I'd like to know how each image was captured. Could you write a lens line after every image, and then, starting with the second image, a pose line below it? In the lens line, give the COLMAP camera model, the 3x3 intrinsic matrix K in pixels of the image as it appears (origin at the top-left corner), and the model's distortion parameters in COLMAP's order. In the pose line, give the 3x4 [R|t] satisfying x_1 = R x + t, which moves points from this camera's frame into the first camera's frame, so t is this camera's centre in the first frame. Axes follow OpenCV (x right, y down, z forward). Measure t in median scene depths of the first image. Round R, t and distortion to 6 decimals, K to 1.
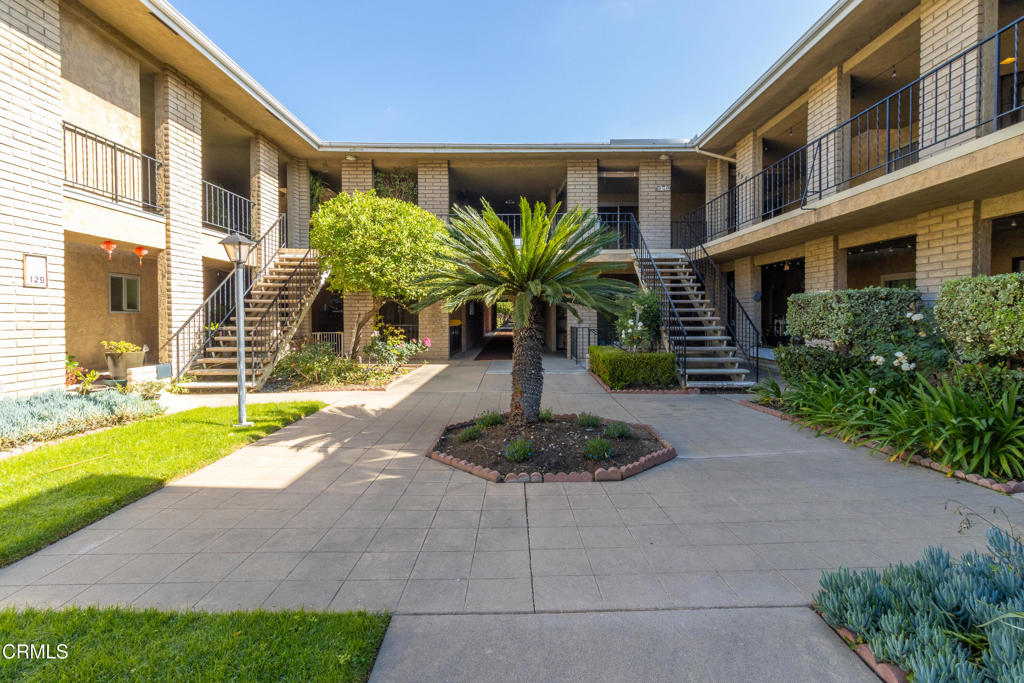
lens RADIAL K [[487.0, 0, 519.0], [0, 487.0, 324.6], [0, 0, 1]] dist [-0.000316, 0.000805]
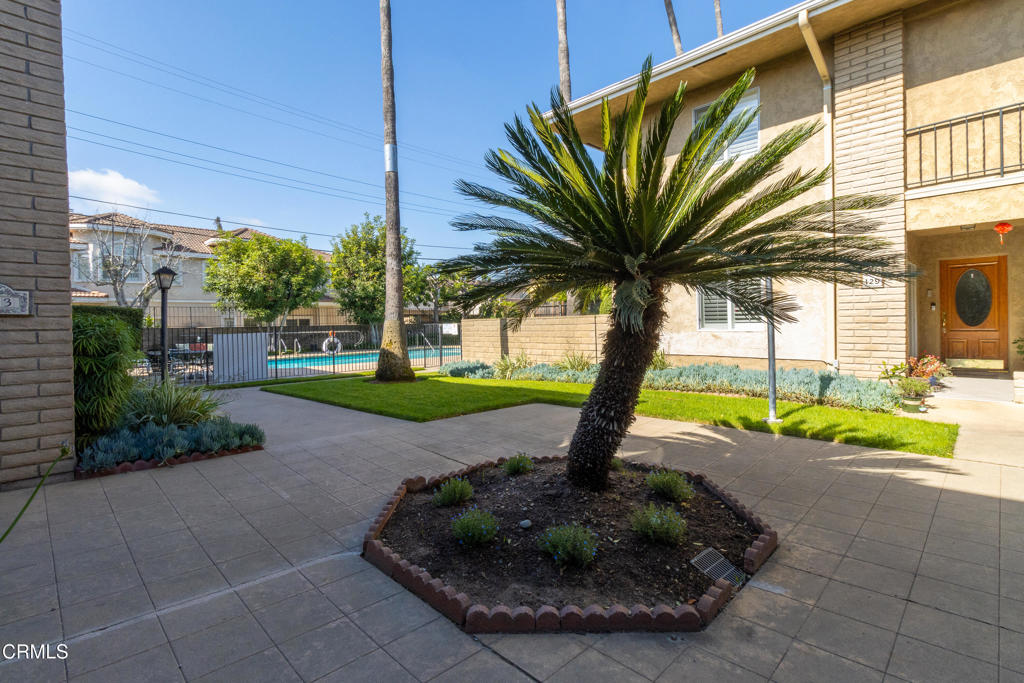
lens RADIAL K [[487.0, 0, 519.0], [0, 487.0, 324.6], [0, 0, 1]] dist [-0.000316, 0.000805]
pose [[-0.712534, 0.019984, -0.701352, 0.477150], [0.011392, 0.999792, 0.016914, -0.015786], [0.701545, 0.004062, -0.712614, 1.238261]]
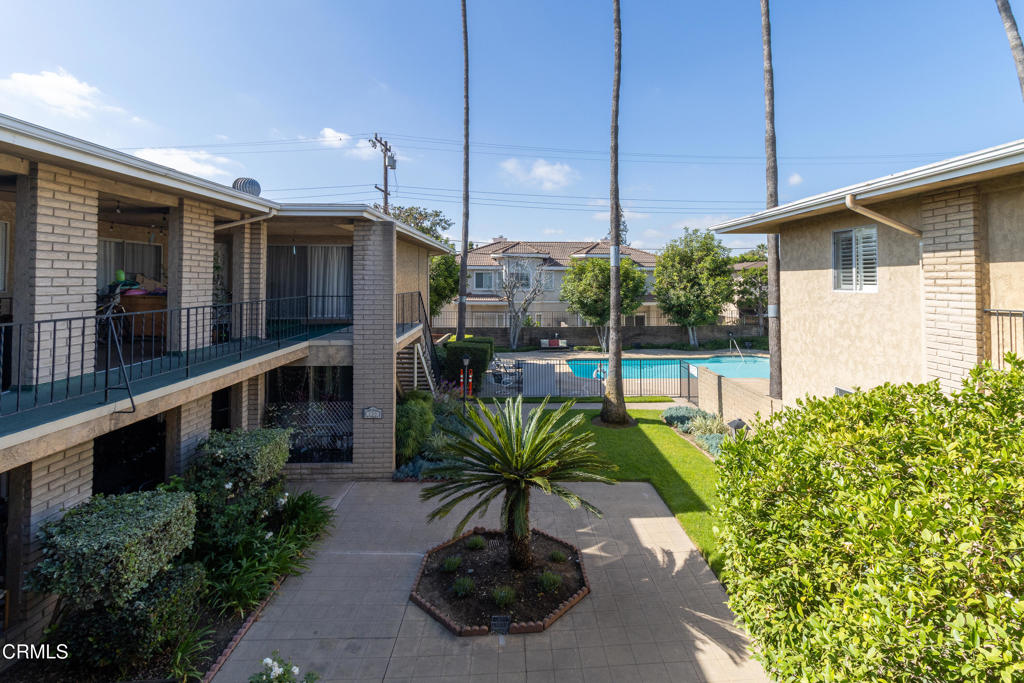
lens RADIAL K [[494.2, 0, 535.4], [0, 494.2, 280.0], [0, 0, 1]] dist [0.001899, 0.000791]
pose [[-0.999264, 0.000803, -0.038345, 0.010155], [0.000427, 0.999952, 0.009816, -0.526855], [0.038351, 0.009793, -0.999216, 2.095683]]
